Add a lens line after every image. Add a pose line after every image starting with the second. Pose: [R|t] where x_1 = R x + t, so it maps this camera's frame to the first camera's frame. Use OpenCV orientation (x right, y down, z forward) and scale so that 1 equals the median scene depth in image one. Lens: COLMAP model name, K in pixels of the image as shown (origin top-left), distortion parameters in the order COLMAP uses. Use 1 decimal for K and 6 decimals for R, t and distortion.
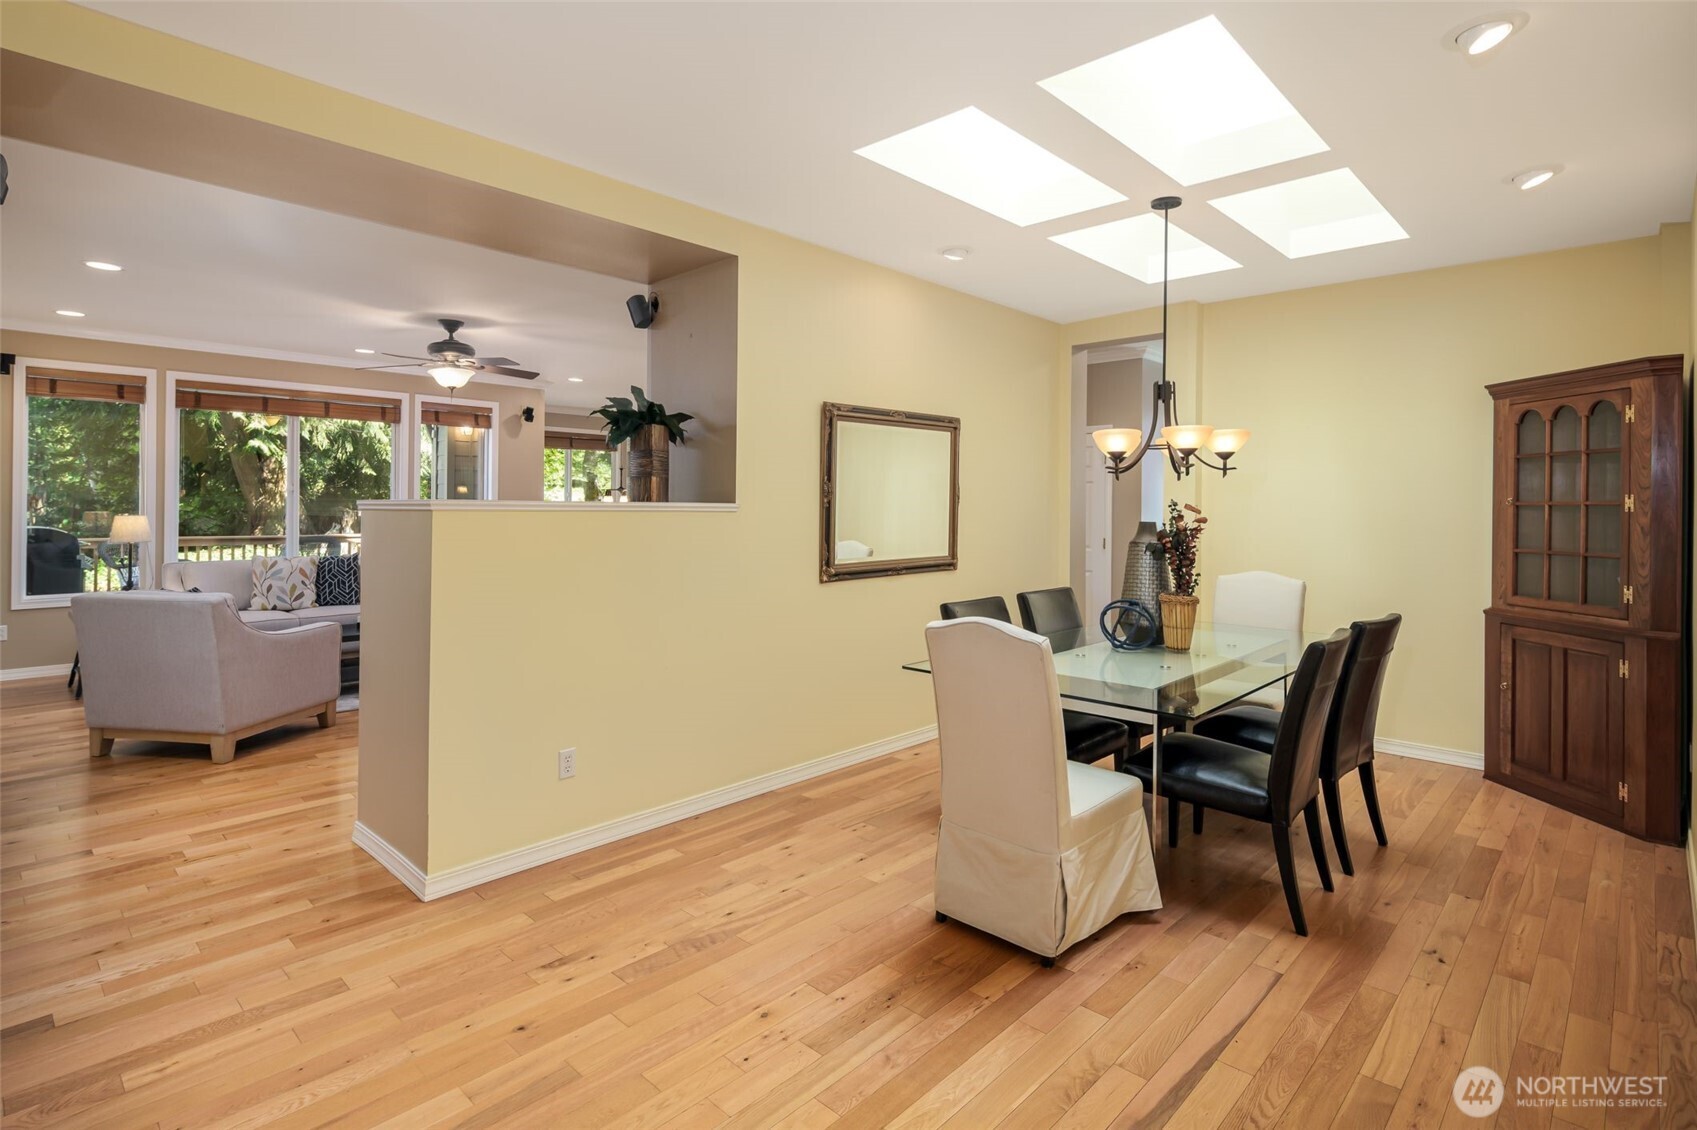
lens RADIAL K [[846.4, 0, 844.7], [0, 846.4, 499.7], [0, 0, 1]] dist [-0.003552, -0.001119]
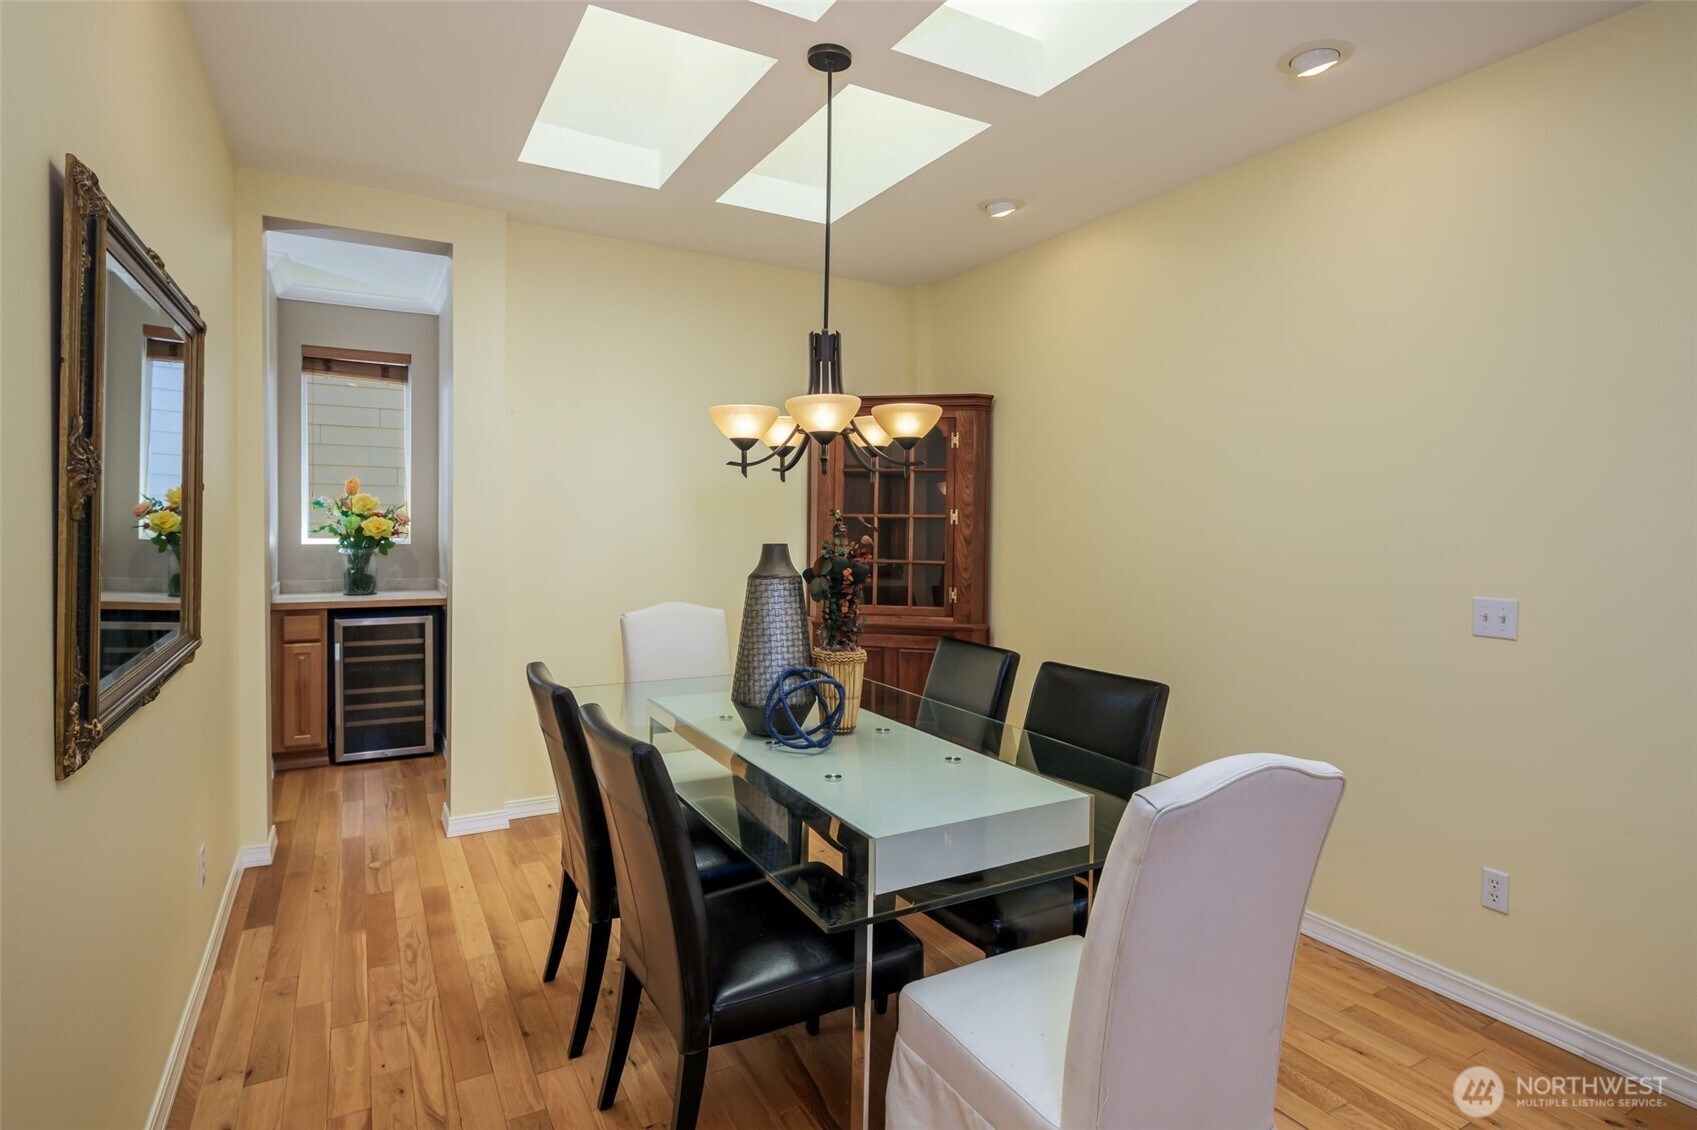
lens RADIAL K [[886.7, 0, 857.9], [0, 886.7, 542.9], [0, 0, 1]] dist [0.001584, -0.000241]
pose [[0.288930, -0.026202, 0.956992, -0.285465], [-0.019166, 0.999267, 0.033145, 0.001925], [-0.957158, -0.027918, 0.288216, 0.776413]]
